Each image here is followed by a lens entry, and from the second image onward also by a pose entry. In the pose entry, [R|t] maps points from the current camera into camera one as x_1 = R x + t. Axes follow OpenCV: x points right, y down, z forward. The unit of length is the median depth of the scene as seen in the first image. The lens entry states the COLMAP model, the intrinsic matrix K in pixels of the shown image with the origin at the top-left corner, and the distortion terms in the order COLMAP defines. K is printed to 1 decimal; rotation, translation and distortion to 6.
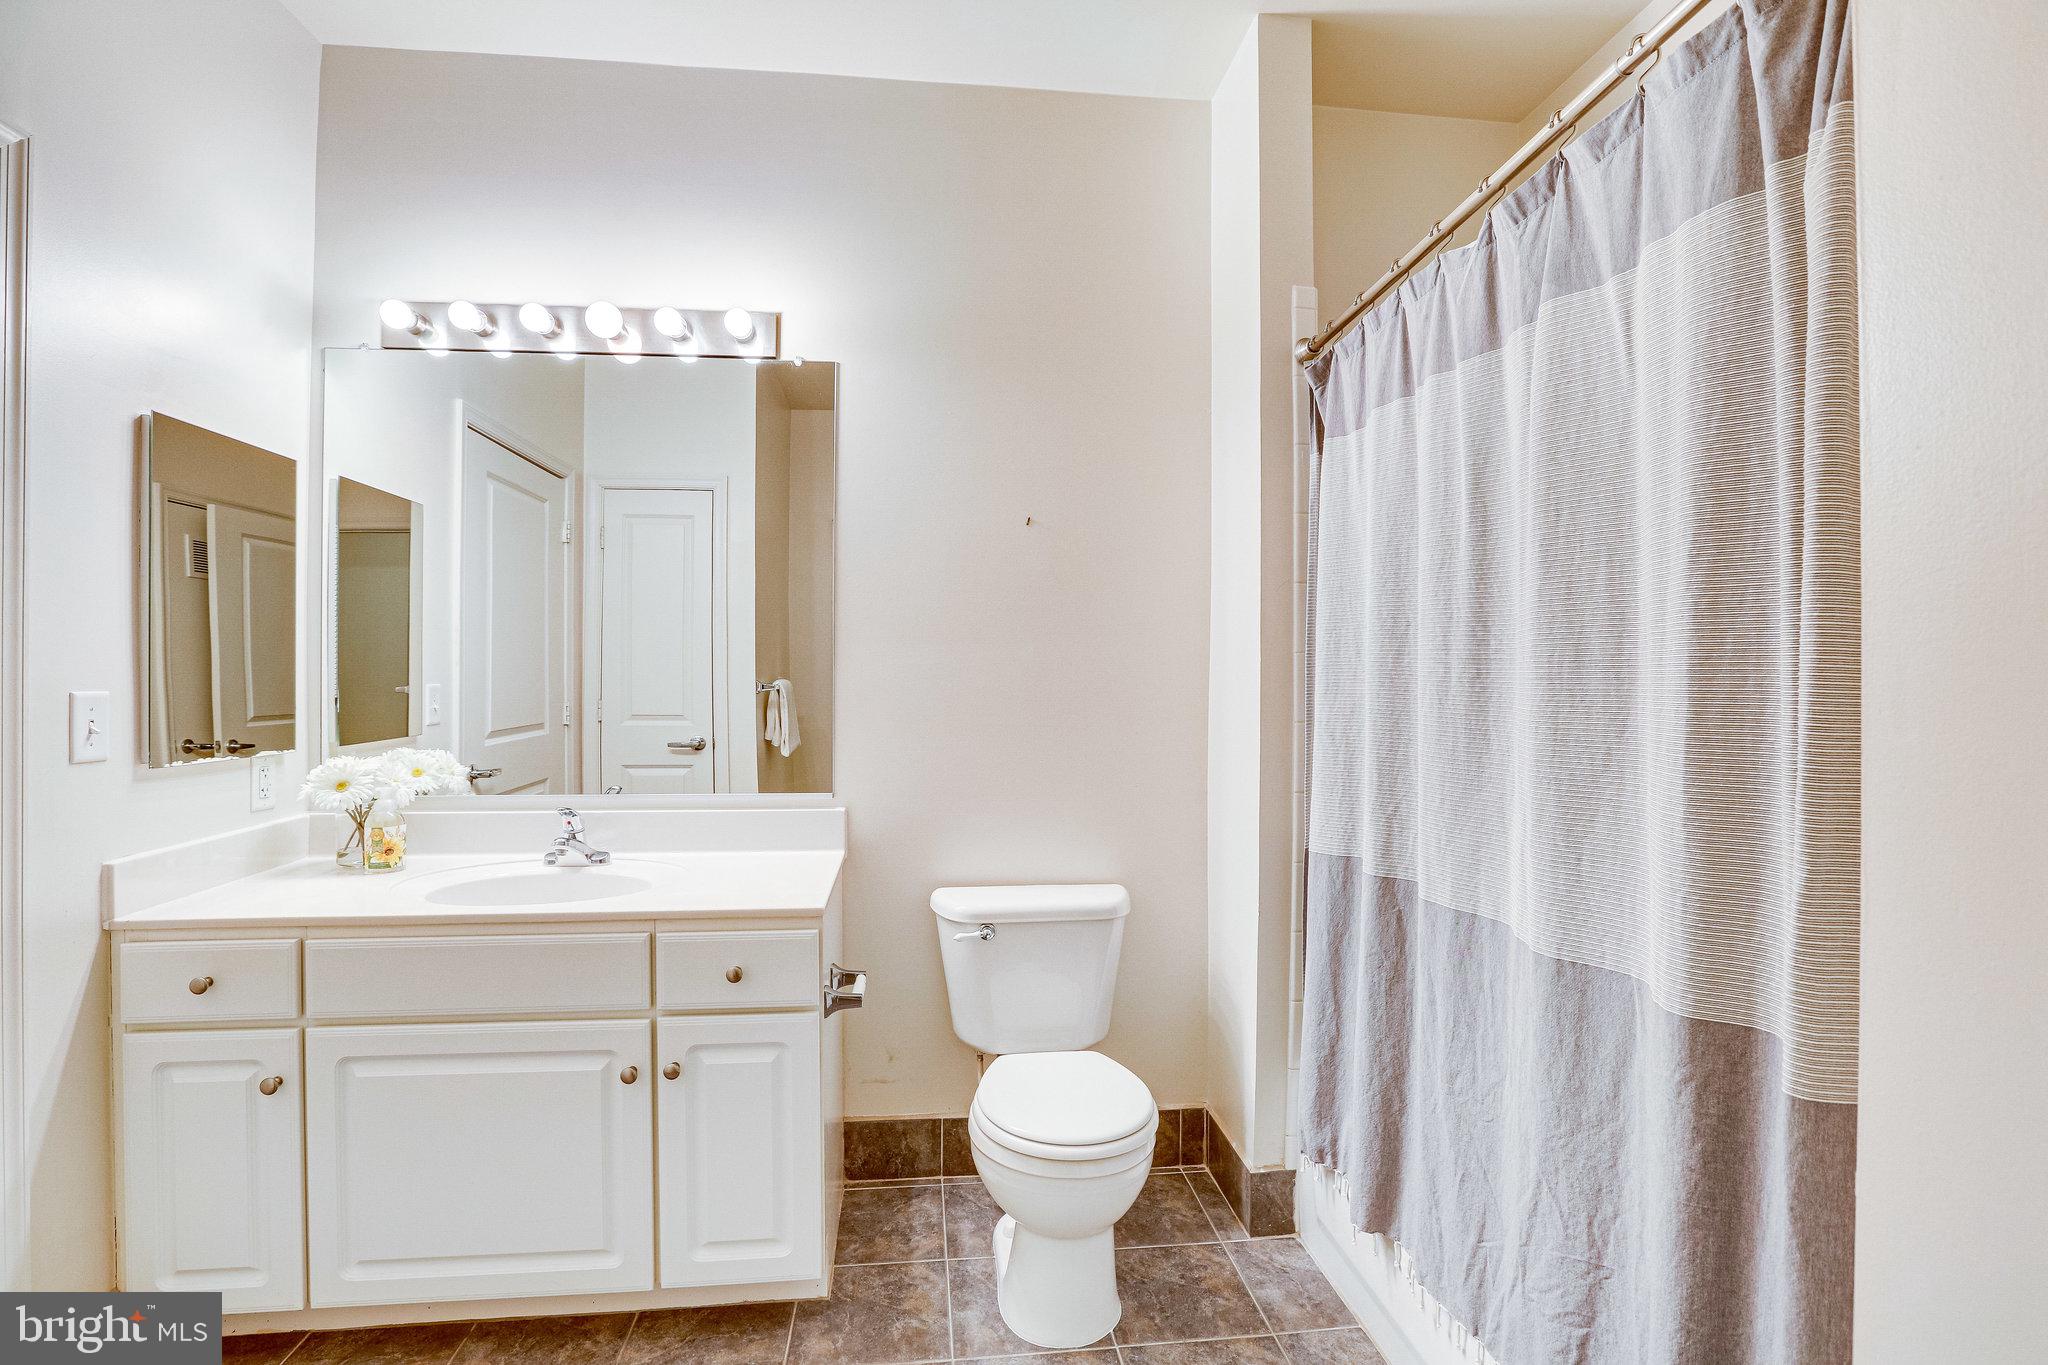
lens RADIAL K [[942.3, 0, 1024.9], [0, 942.3, 691.0], [0, 0, 1]] dist [-0.041649, 0.010213]
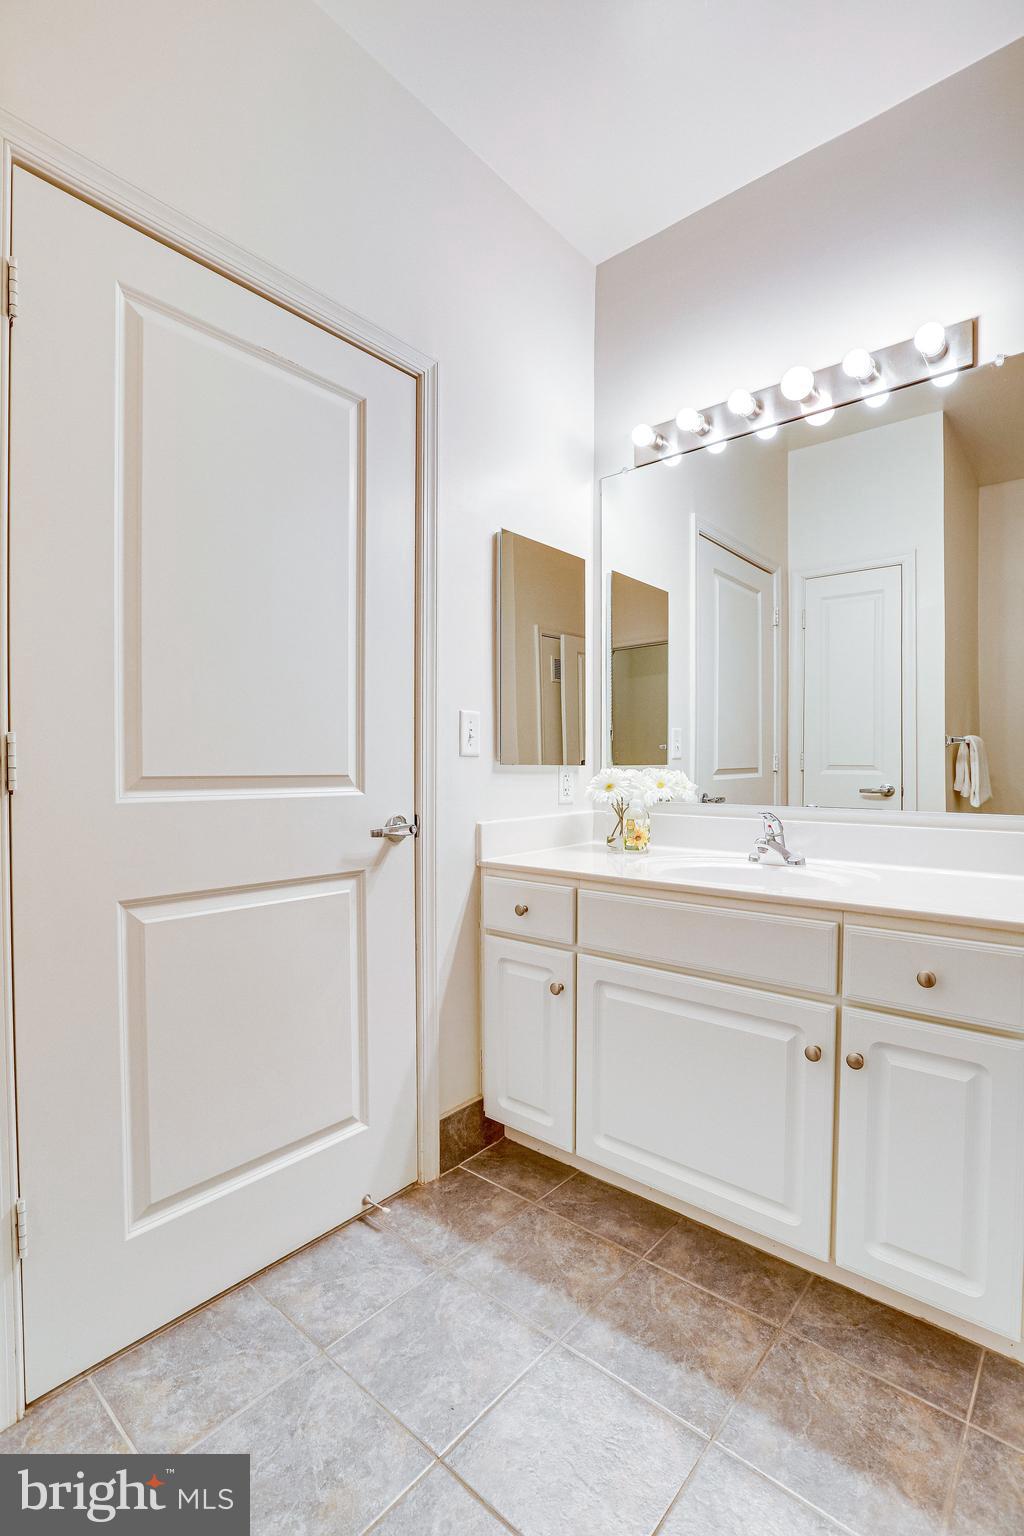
lens RADIAL K [[706.7, 0, 495.2], [0, 706.7, 779.8], [0, 0, 1]] dist [-0.041649, 0.010213]
pose [[0.662655, 0.009806, -0.748861, -0.062421], [-0.005734, 0.999951, 0.008020, 0.082411], [0.748903, -0.001021, 0.662679, 0.171233]]
